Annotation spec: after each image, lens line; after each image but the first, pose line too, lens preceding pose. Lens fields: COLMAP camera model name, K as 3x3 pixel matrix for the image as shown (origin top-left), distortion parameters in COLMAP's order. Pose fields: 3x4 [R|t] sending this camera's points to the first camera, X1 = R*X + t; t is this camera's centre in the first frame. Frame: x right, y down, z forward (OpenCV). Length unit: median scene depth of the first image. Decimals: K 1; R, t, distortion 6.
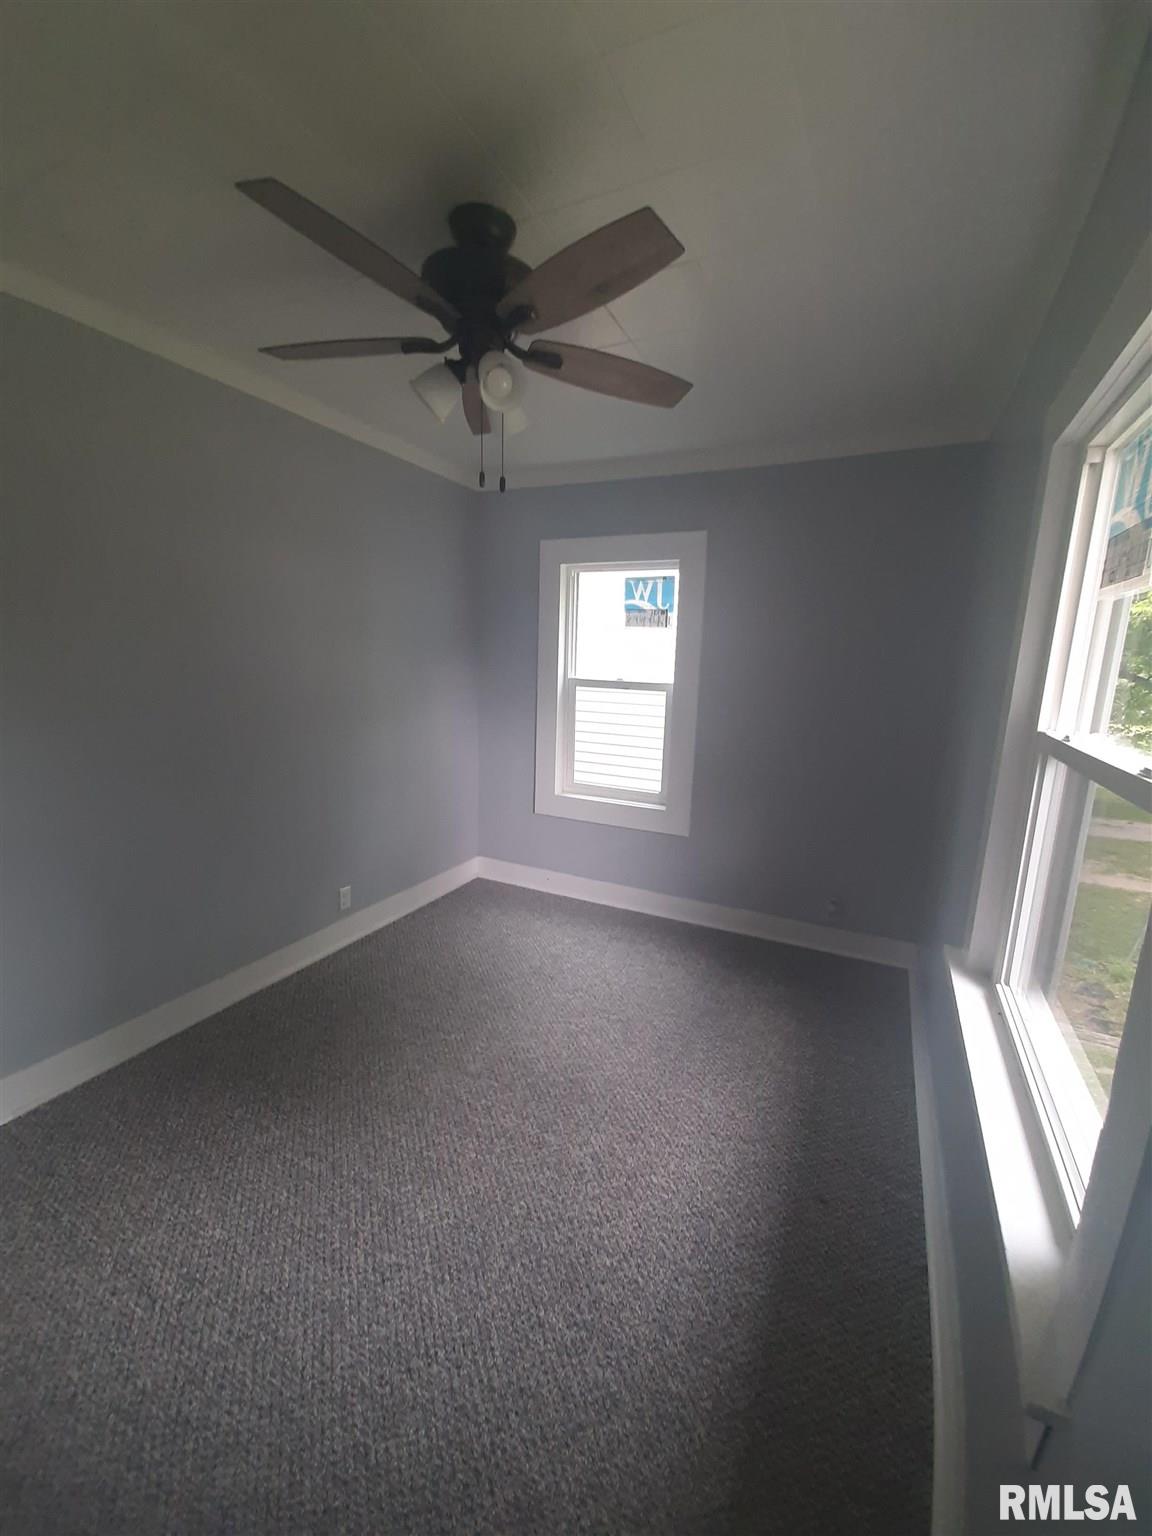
lens RADIAL K [[614.2, 0, 583.8], [0, 614.2, 767.9], [0, 0, 1]] dist [0.020111, -0.002449]
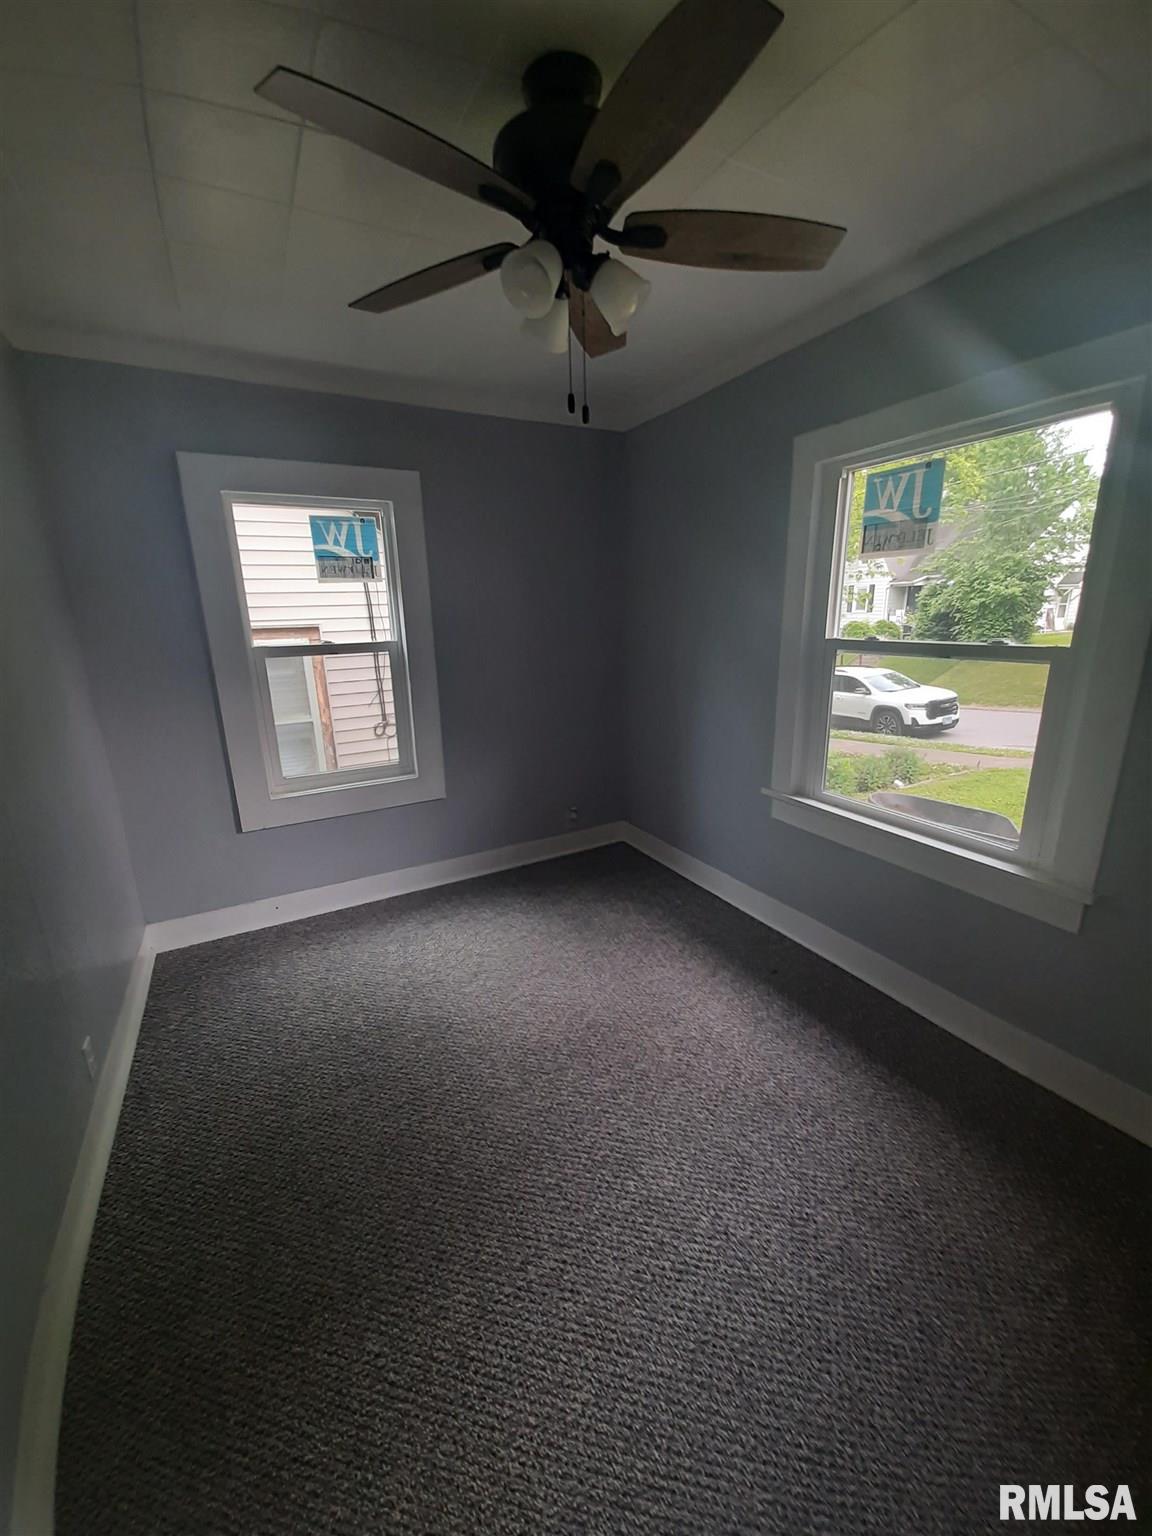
lens RADIAL K [[614.2, 0, 587.9], [0, 614.2, 768.8], [0, 0, 1]] dist [0.020111, -0.002449]
pose [[0.563285, -0.249266, 0.787767, -0.521005], [0.190288, 0.966917, 0.169889, -0.061111], [-0.804052, 0.054206, 0.592082, 0.266480]]
